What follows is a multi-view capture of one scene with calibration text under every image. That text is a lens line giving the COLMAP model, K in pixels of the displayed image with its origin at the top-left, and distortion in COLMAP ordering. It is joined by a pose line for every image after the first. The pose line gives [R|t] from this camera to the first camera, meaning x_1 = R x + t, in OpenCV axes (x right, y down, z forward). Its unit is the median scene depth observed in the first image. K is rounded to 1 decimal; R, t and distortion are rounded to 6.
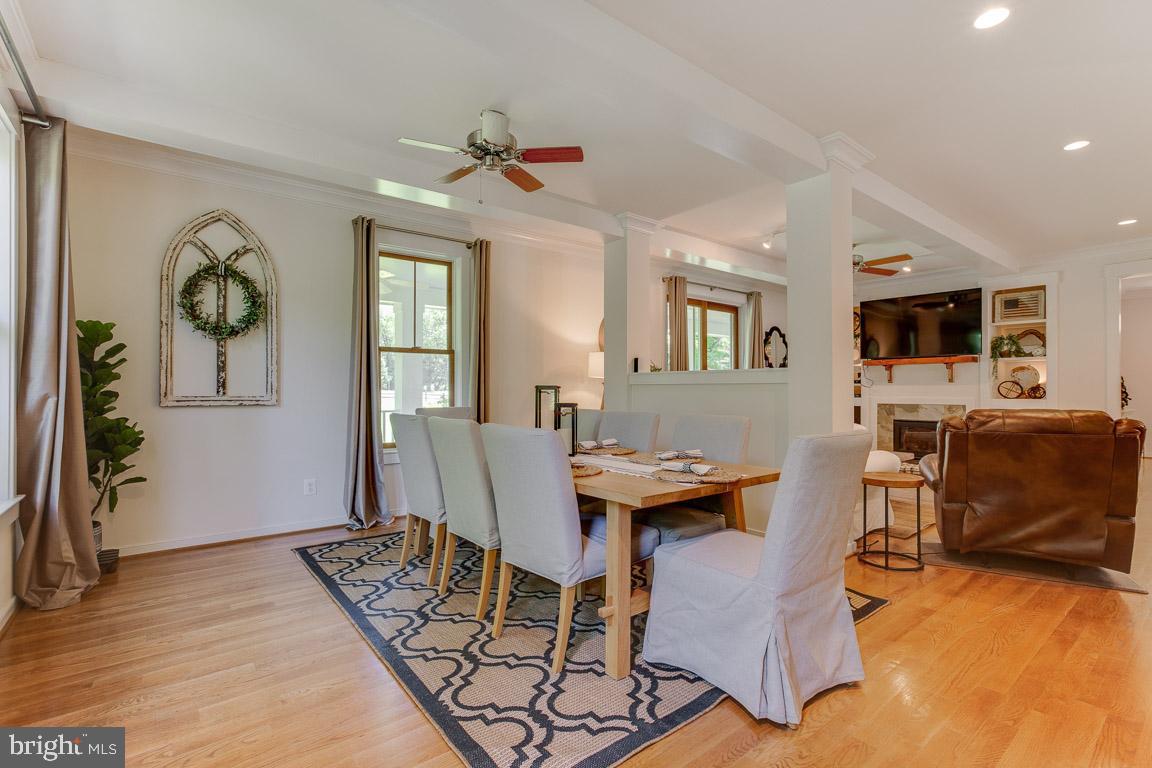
lens RADIAL K [[528.2, 0, 585.6], [0, 528.2, 387.2], [0, 0, 1]] dist [-0.022873, 0.003369]
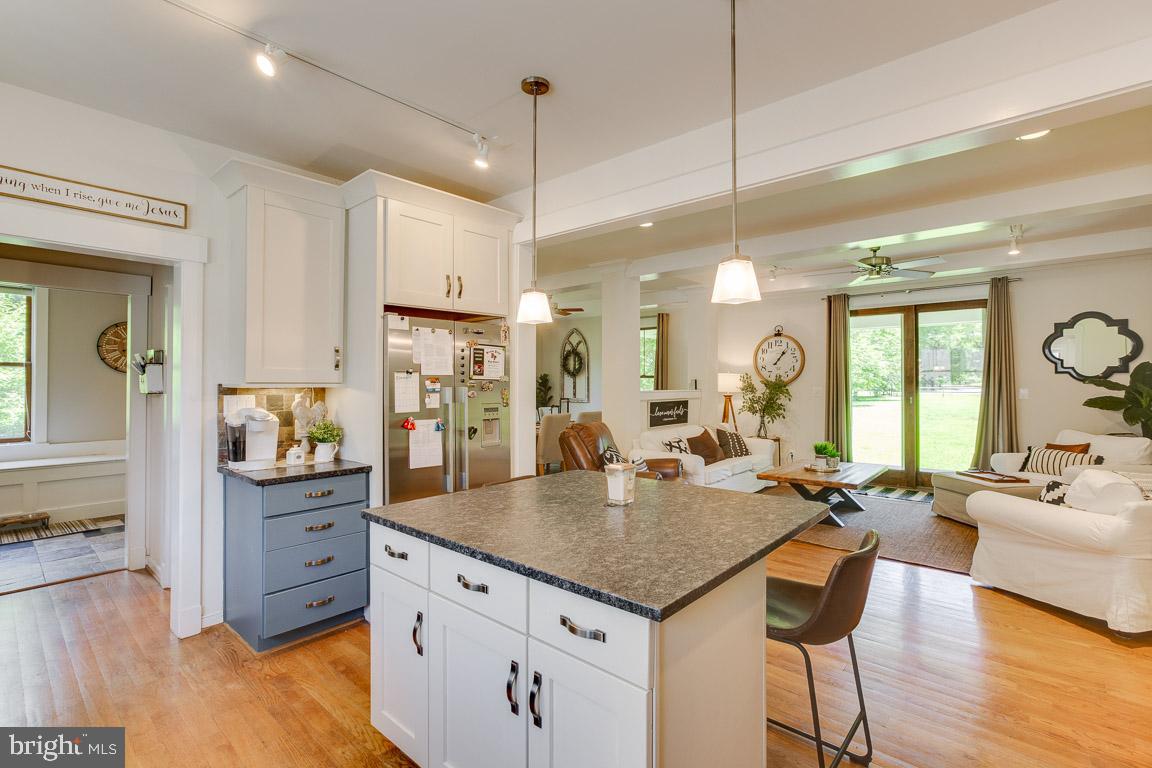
lens RADIAL K [[528.2, 0, 574.9], [0, 528.2, 380.2], [0, 0, 1]] dist [-0.022873, 0.003369]
pose [[0.162510, -0.006746, -0.986684, 1.092260], [0.000541, 0.999977, -0.006748, -0.031916], [0.986707, 0.000562, 0.162510, 0.317123]]
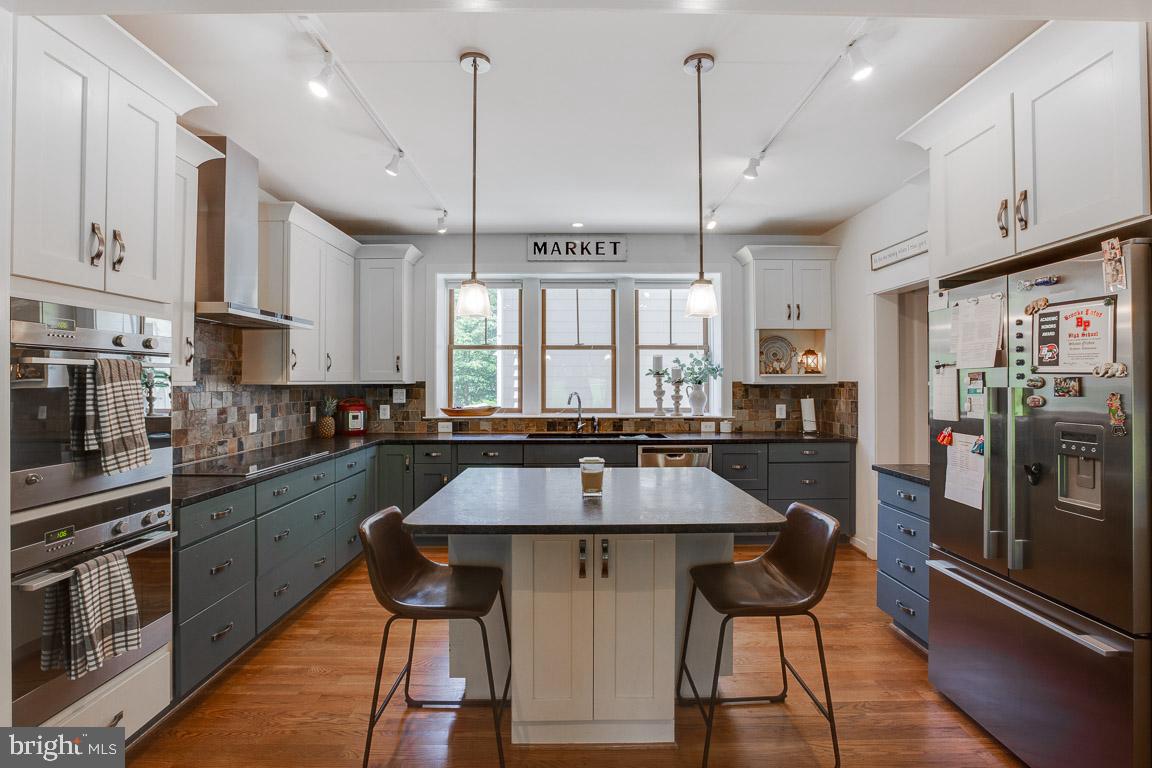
lens RADIAL K [[528.2, 0, 573.7], [0, 528.2, 383.8], [0, 0, 1]] dist [-0.022873, 0.003369]
pose [[-0.779222, -0.001661, 0.626746, 0.607857], [0.000604, 0.999994, 0.003401, -0.031995], [-0.626748, 0.003028, -0.779216, 0.647450]]
